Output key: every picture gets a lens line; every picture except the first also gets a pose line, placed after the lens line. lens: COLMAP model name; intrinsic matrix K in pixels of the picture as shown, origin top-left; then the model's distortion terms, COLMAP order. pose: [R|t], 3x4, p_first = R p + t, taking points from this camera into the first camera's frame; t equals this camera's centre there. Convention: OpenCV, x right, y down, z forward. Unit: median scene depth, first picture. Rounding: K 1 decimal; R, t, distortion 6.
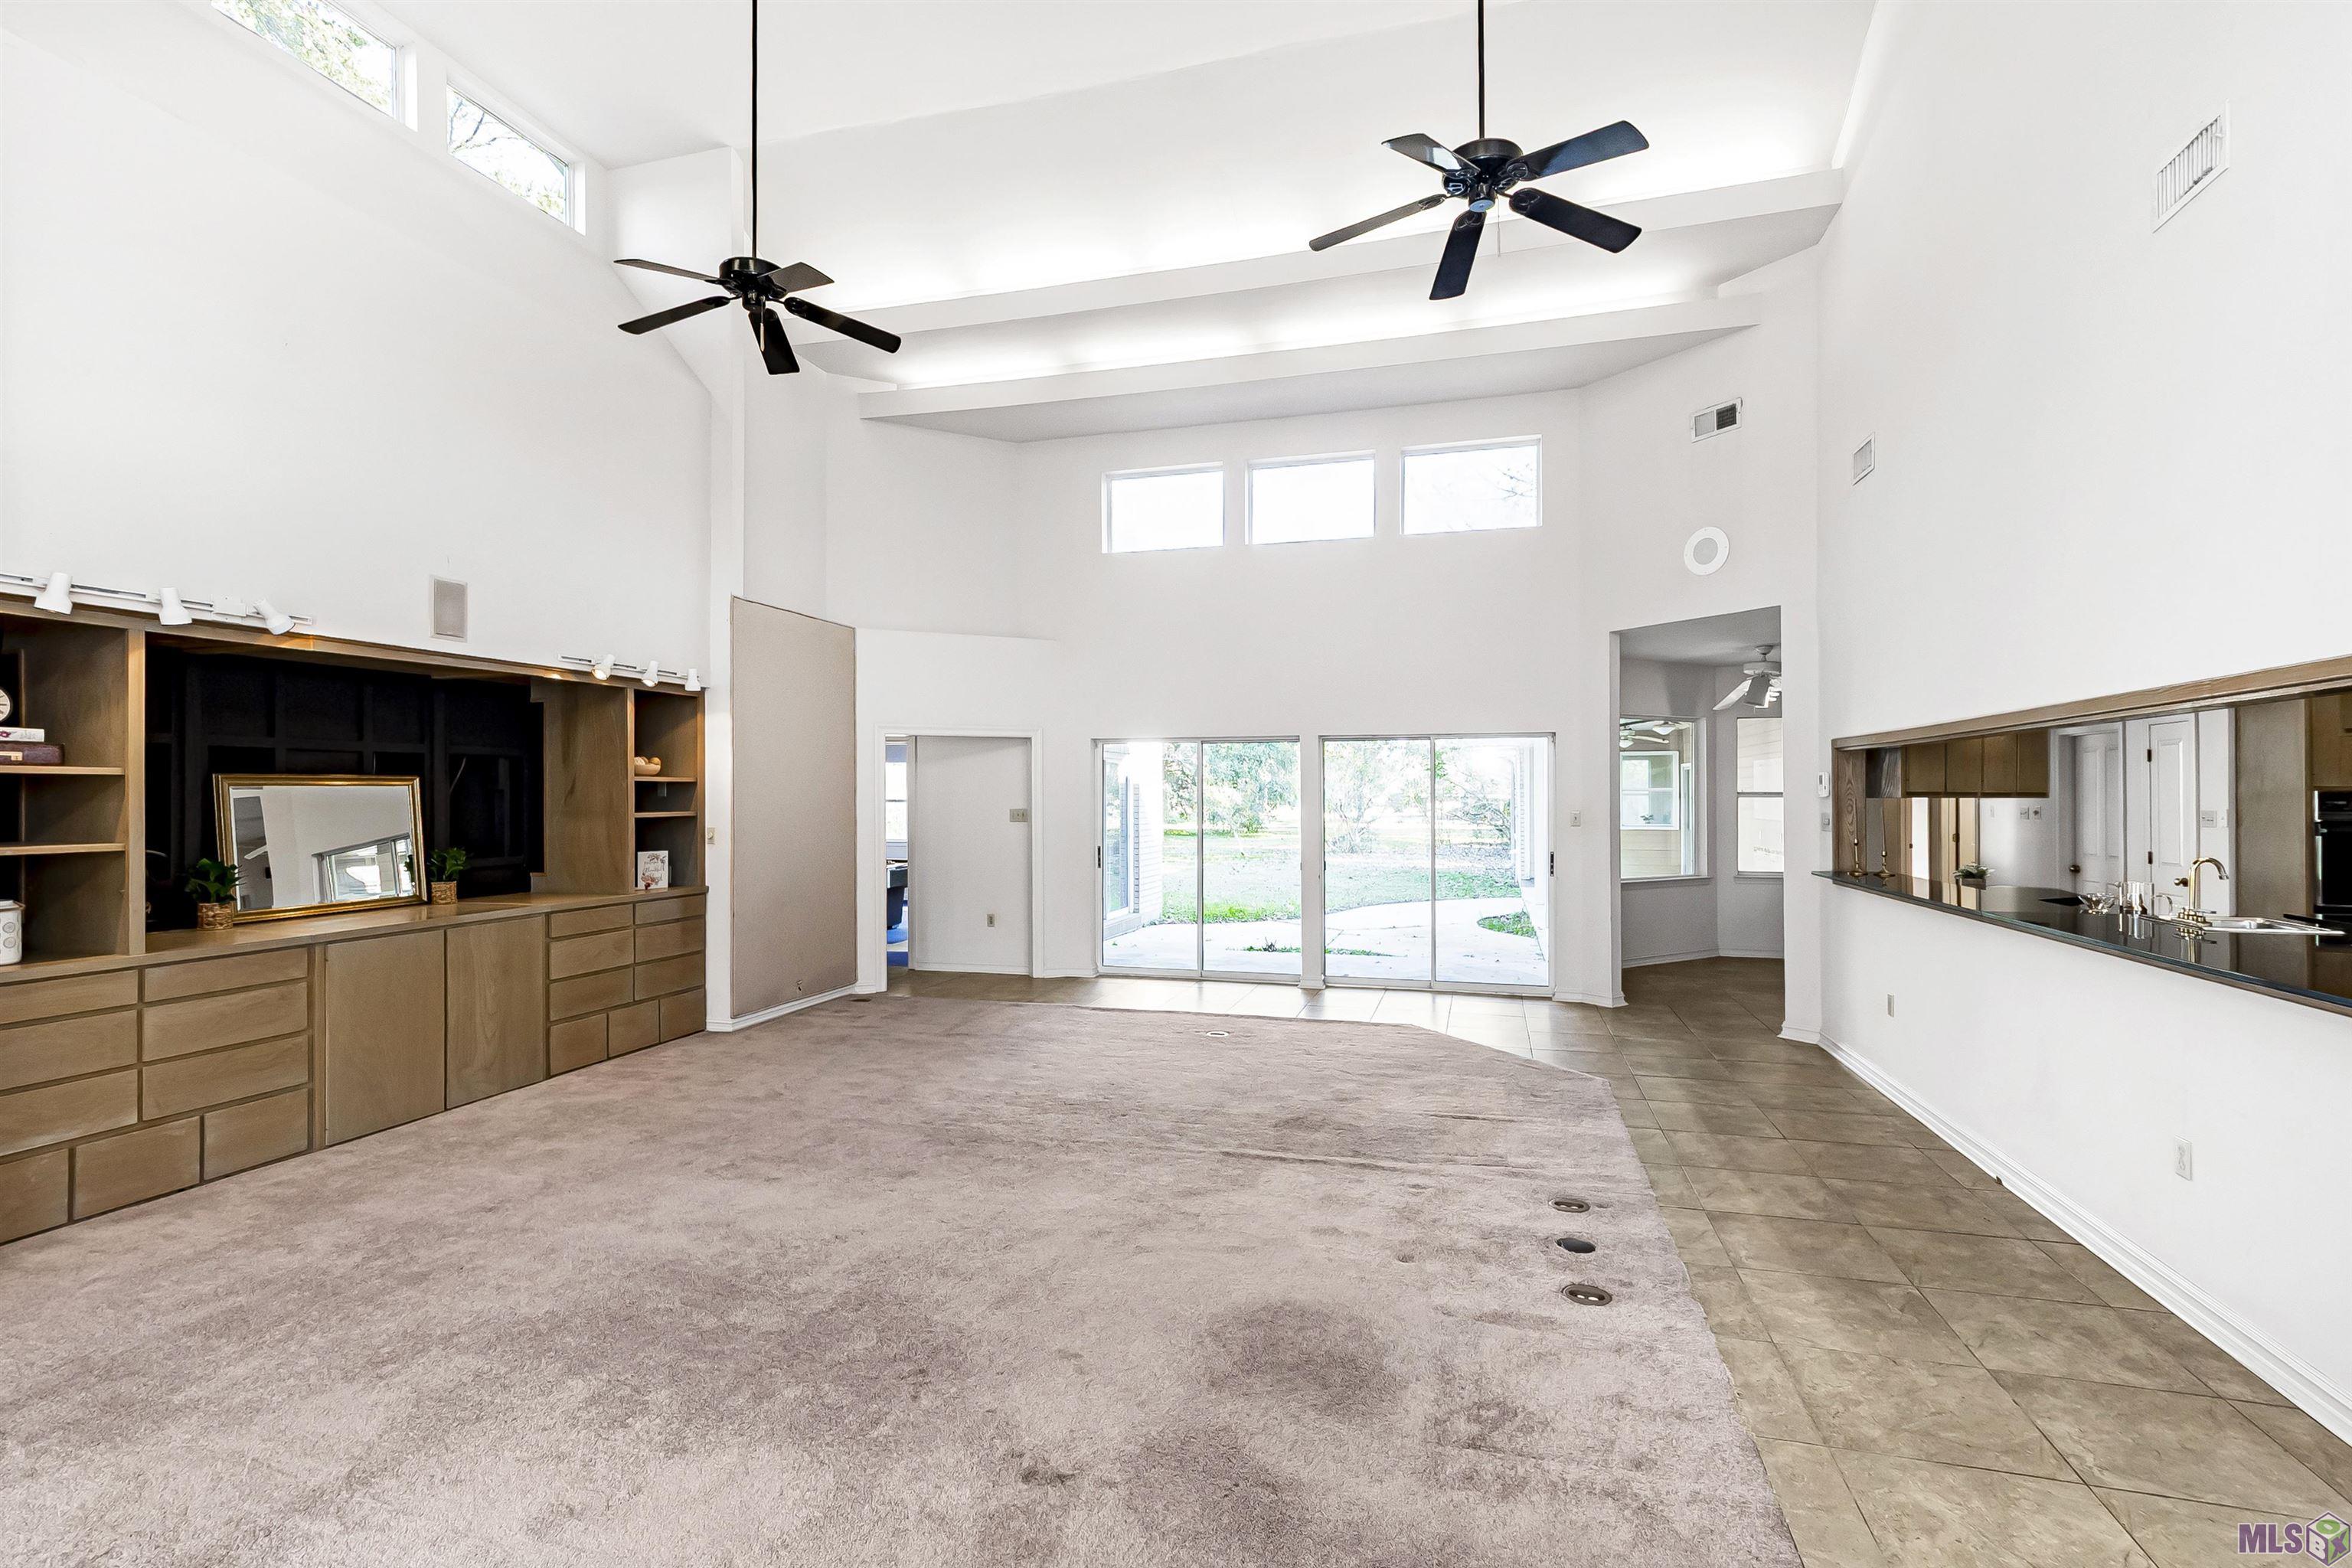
lens RADIAL K [[1096.8, 0, 1179.6], [0, 1096.8, 801.2], [0, 0, 1]] dist [0.002955, 0.000829]
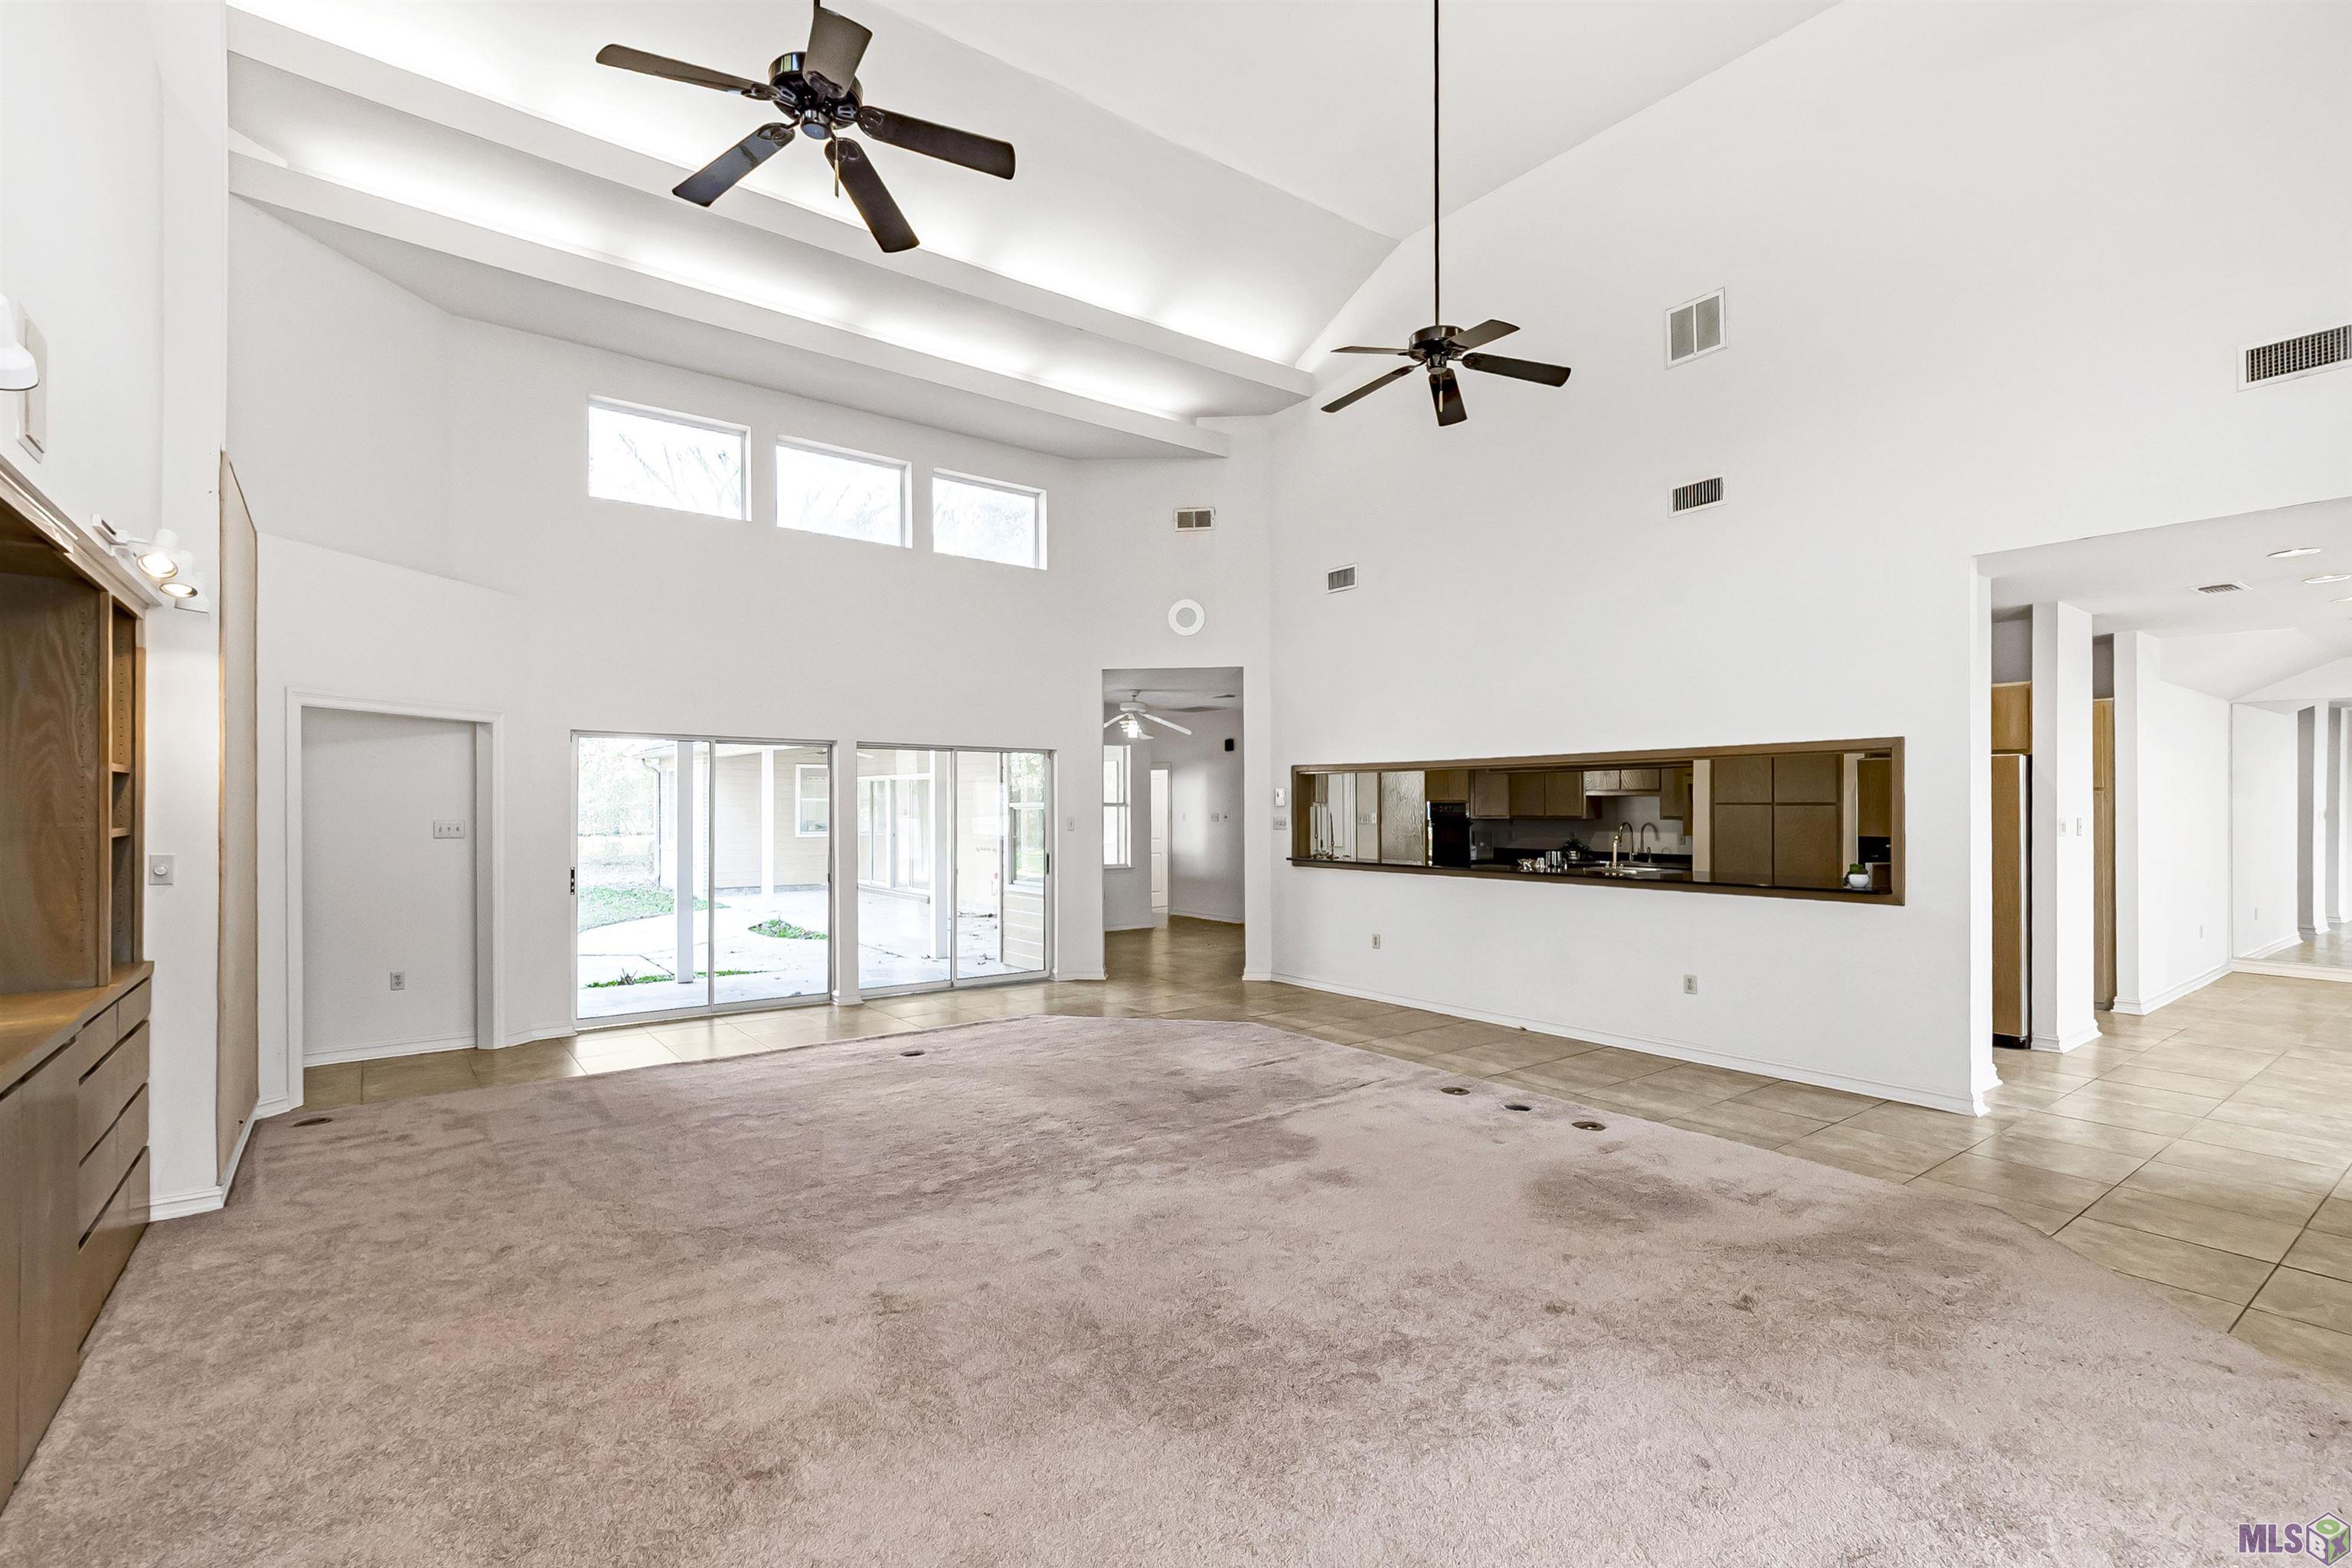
lens RADIAL K [[1056.9, 0, 1172.0], [0, 1056.9, 802.0], [0, 0, 1]] dist [0.007322, 0.000421]
pose [[0.602652, 0.005695, 0.797984, -0.638796], [0.002532, 0.999956, -0.009048, 0.003742], [-0.798000, 0.007473, 0.602611, 0.310331]]
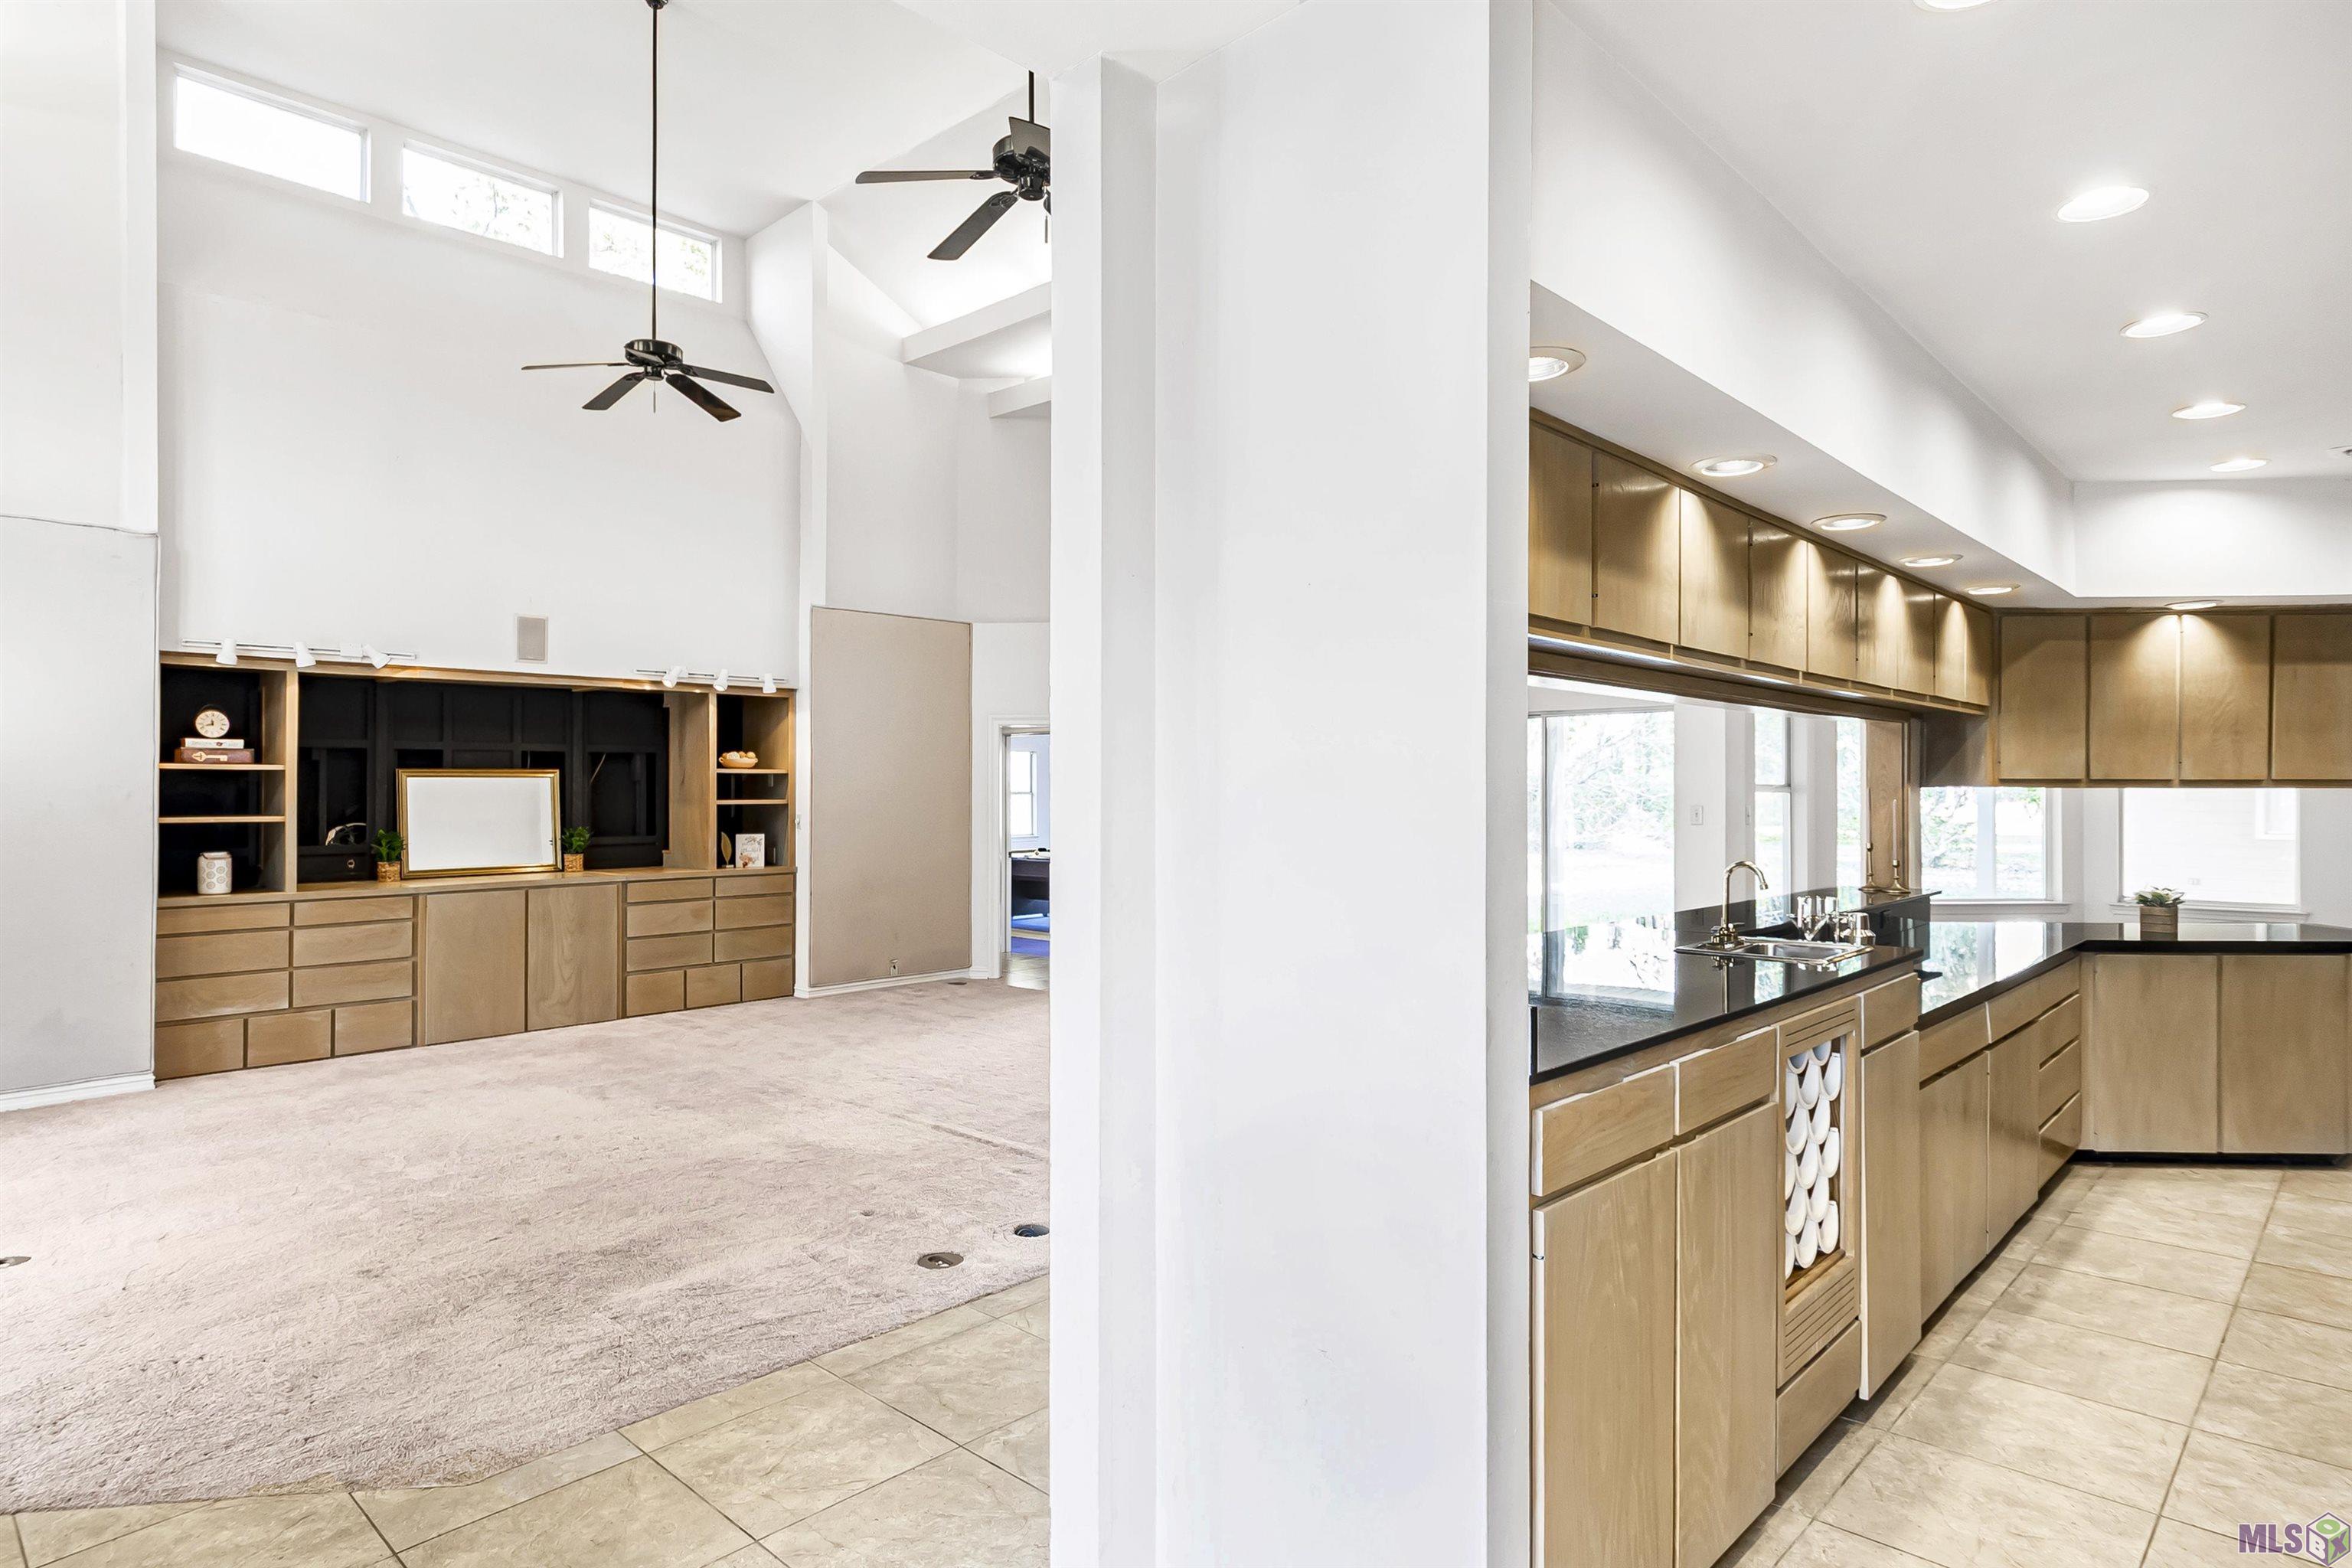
lens RADIAL K [[1303.5, 0, 1176.0], [0, 1303.5, 784.0], [0, 0, 1]] dist [0.002899, 0.000610]
pose [[0.887937, -0.000730, -0.459964, 0.623034], [-0.003451, 0.999960, -0.008248, 0.003515], [0.459952, 0.008911, 0.887899, 0.000347]]
